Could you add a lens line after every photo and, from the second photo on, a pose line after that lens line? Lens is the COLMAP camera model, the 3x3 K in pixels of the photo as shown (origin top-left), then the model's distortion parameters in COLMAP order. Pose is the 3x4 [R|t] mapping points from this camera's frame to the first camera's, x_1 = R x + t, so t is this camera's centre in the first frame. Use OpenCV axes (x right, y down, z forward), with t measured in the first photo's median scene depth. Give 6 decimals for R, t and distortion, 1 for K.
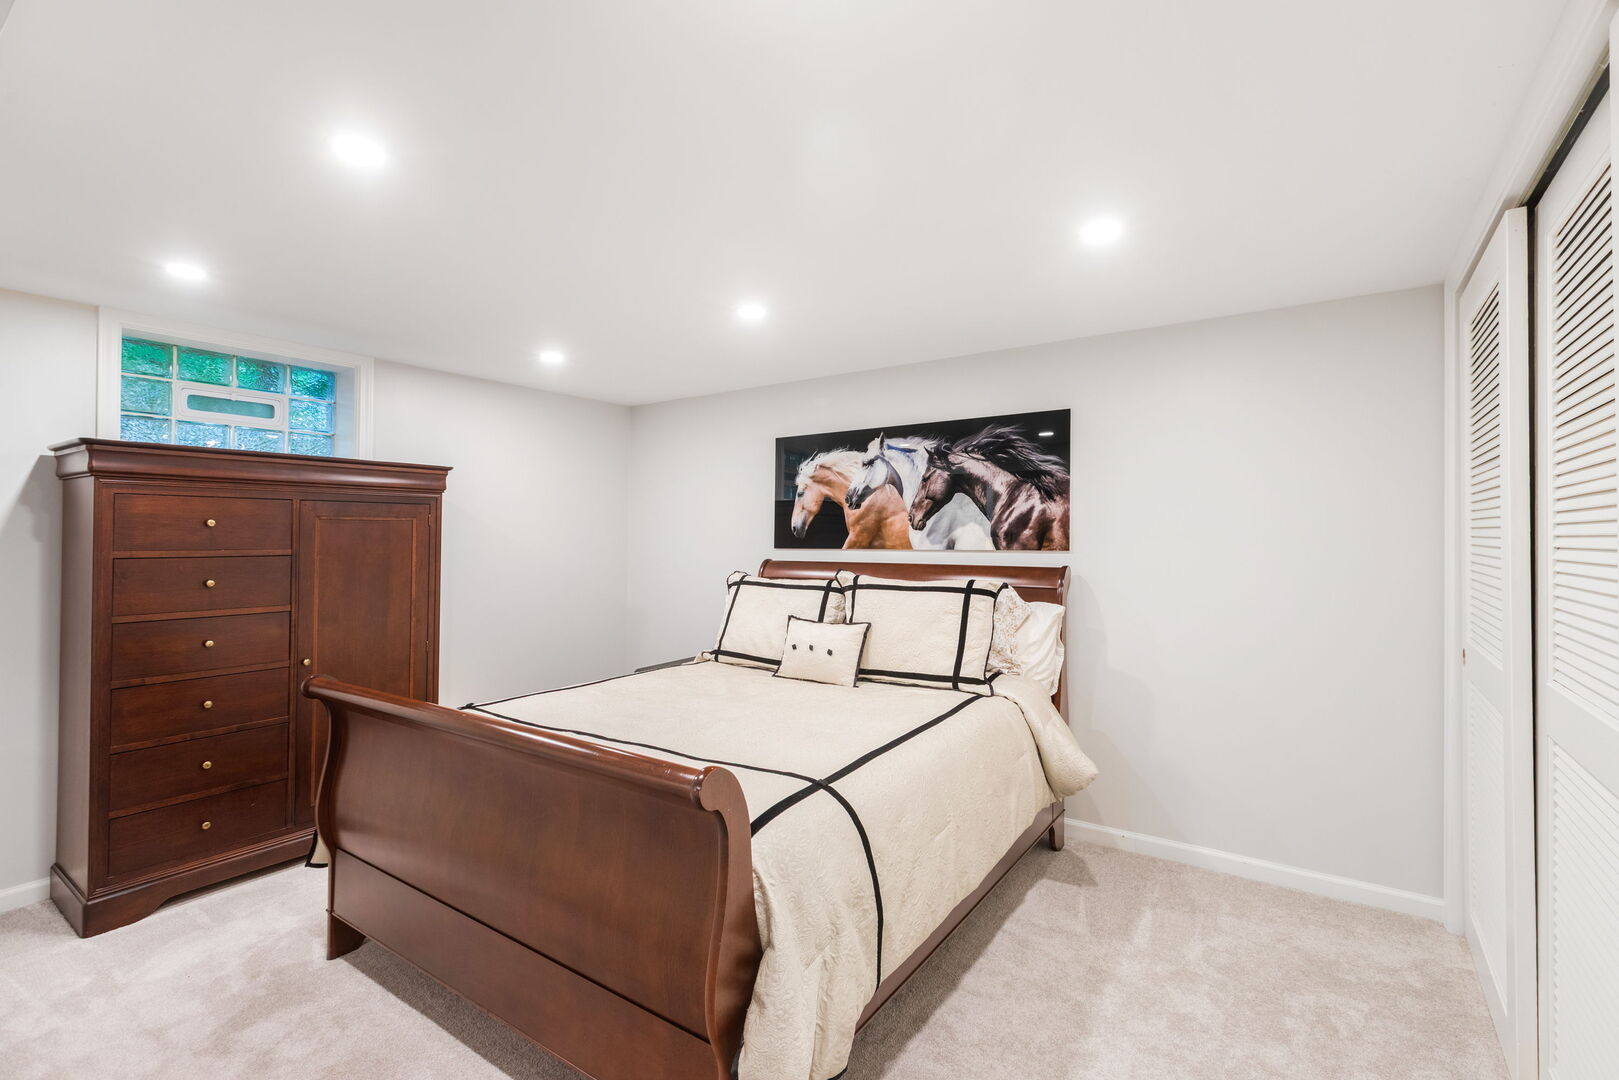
lens RADIAL K [[737.4, 0, 818.1], [0, 737.4, 538.8], [0, 0, 1]] dist [-0.000061, -0.000058]
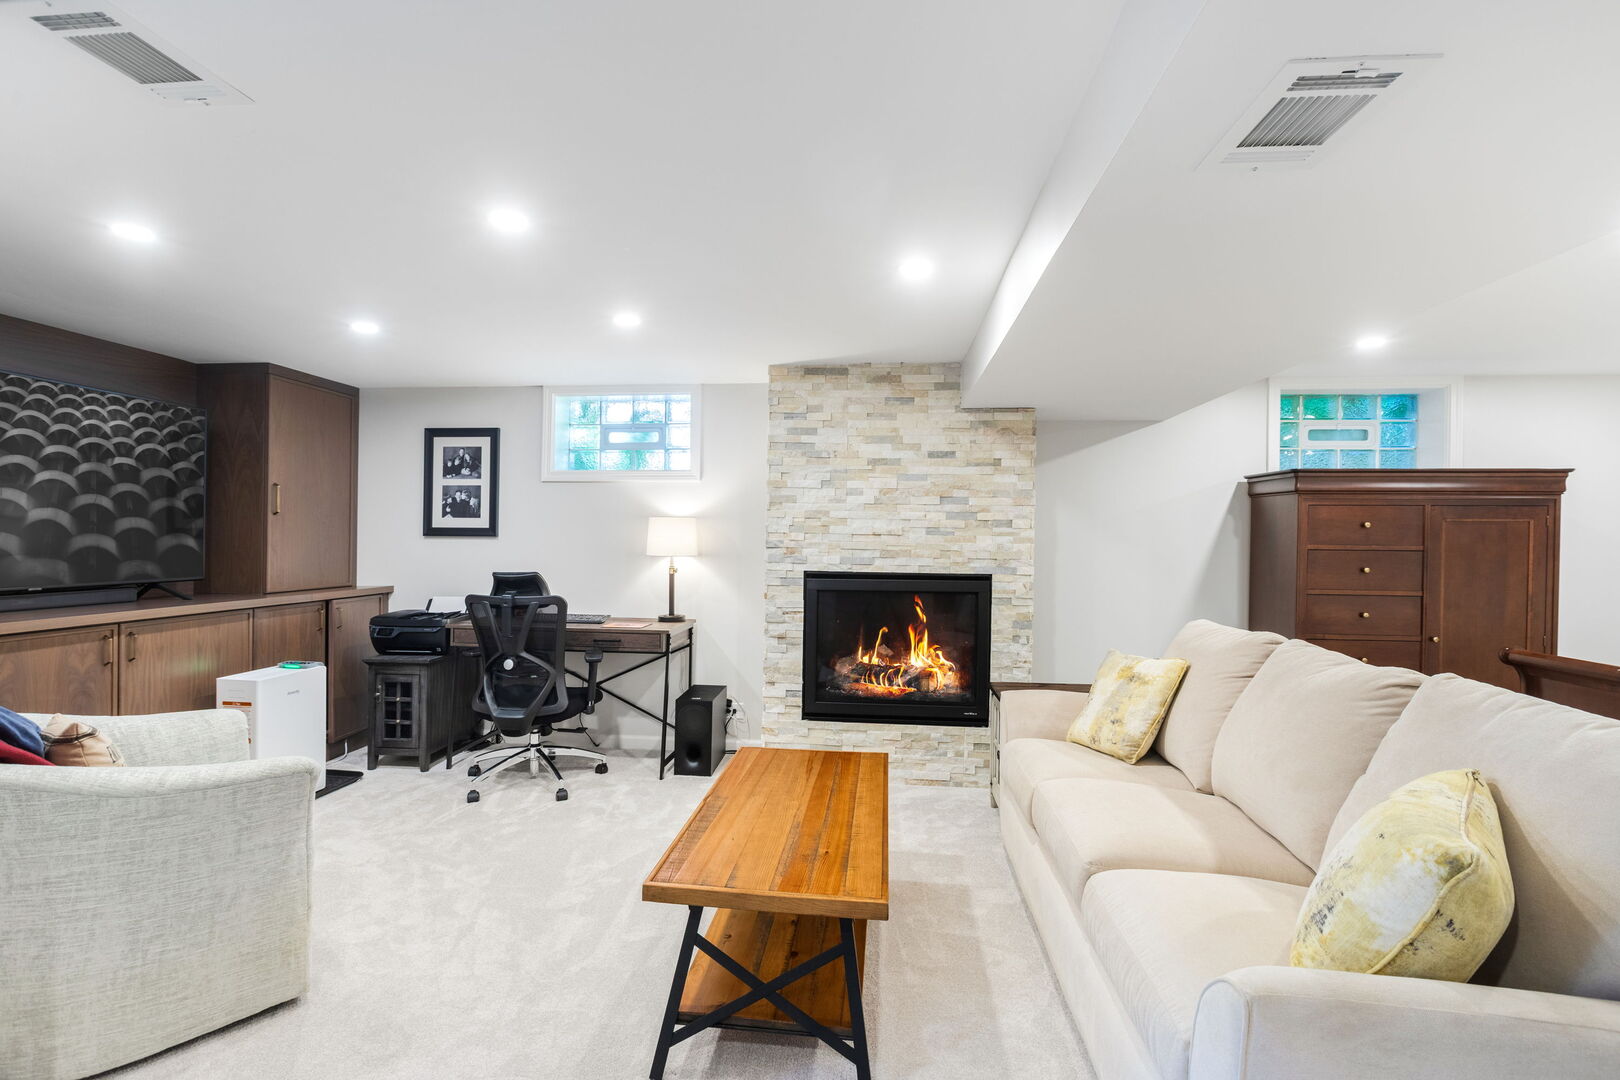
lens RADIAL K [[737.8, 0, 818.6], [0, 737.8, 538.8], [0, 0, 1]] dist [-0.000061, -0.000058]
pose [[0.484264, 0.005841, -0.874903, -0.113745], [-0.012429, 0.999923, -0.000204, 0.013474], [0.874834, 0.010973, 0.484299, -0.428468]]
